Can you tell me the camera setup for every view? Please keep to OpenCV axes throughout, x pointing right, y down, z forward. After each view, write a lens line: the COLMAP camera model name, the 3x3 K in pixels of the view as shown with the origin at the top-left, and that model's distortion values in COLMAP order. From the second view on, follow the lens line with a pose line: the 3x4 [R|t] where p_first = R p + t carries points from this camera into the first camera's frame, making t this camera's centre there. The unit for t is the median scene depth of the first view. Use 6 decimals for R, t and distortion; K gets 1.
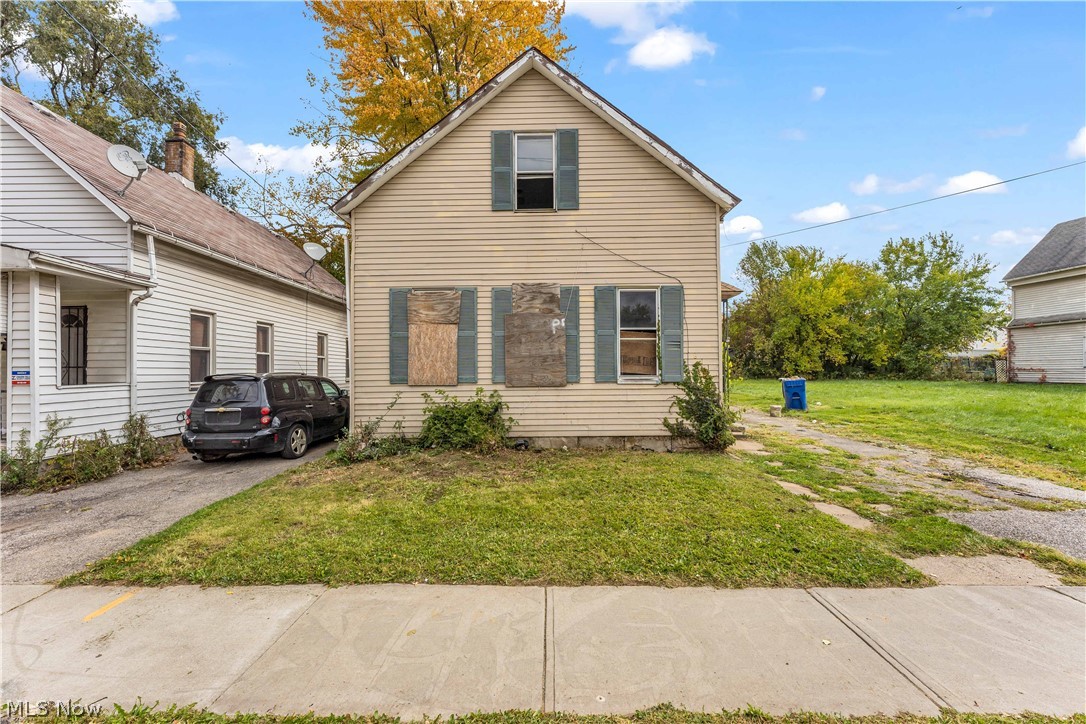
lens RADIAL K [[437.3, 0, 535.5], [0, 437.3, 366.3], [0, 0, 1]] dist [-0.000054, -0.000185]
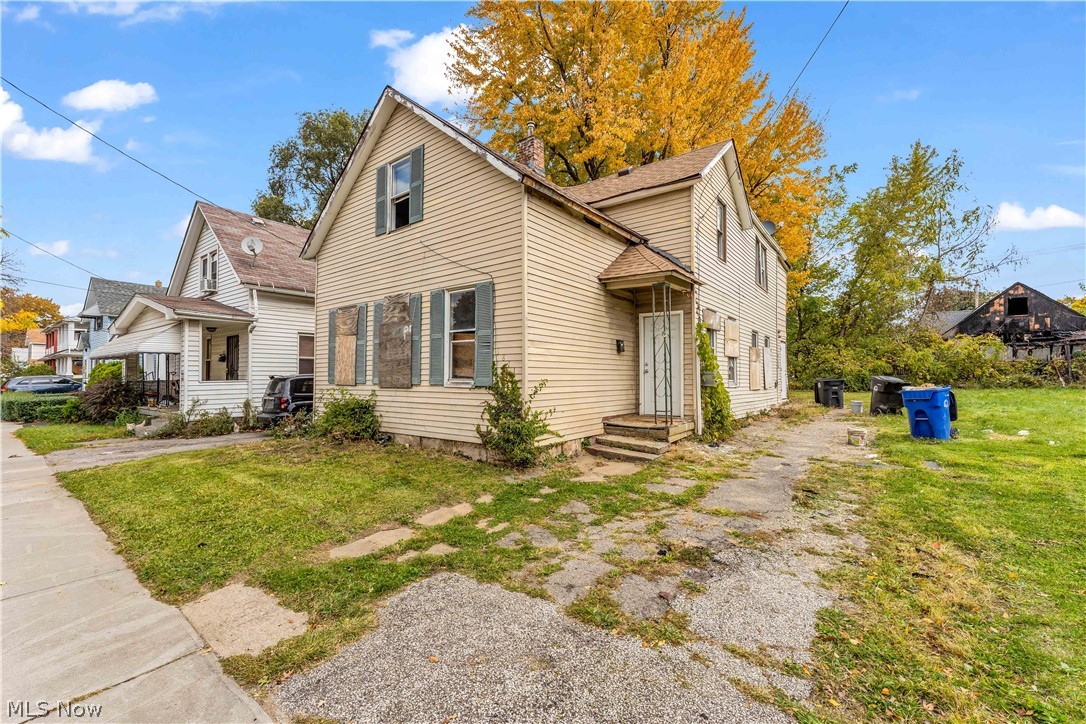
lens RADIAL K [[437.3, 0, 535.5], [0, 437.3, 366.3], [0, 0, 1]] dist [-0.000054, -0.000185]
pose [[0.804795, -0.006235, -0.593520, 0.946869], [0.003342, 0.999977, -0.005973, -0.000489], [0.593543, 0.002823, 0.804797, 0.318492]]
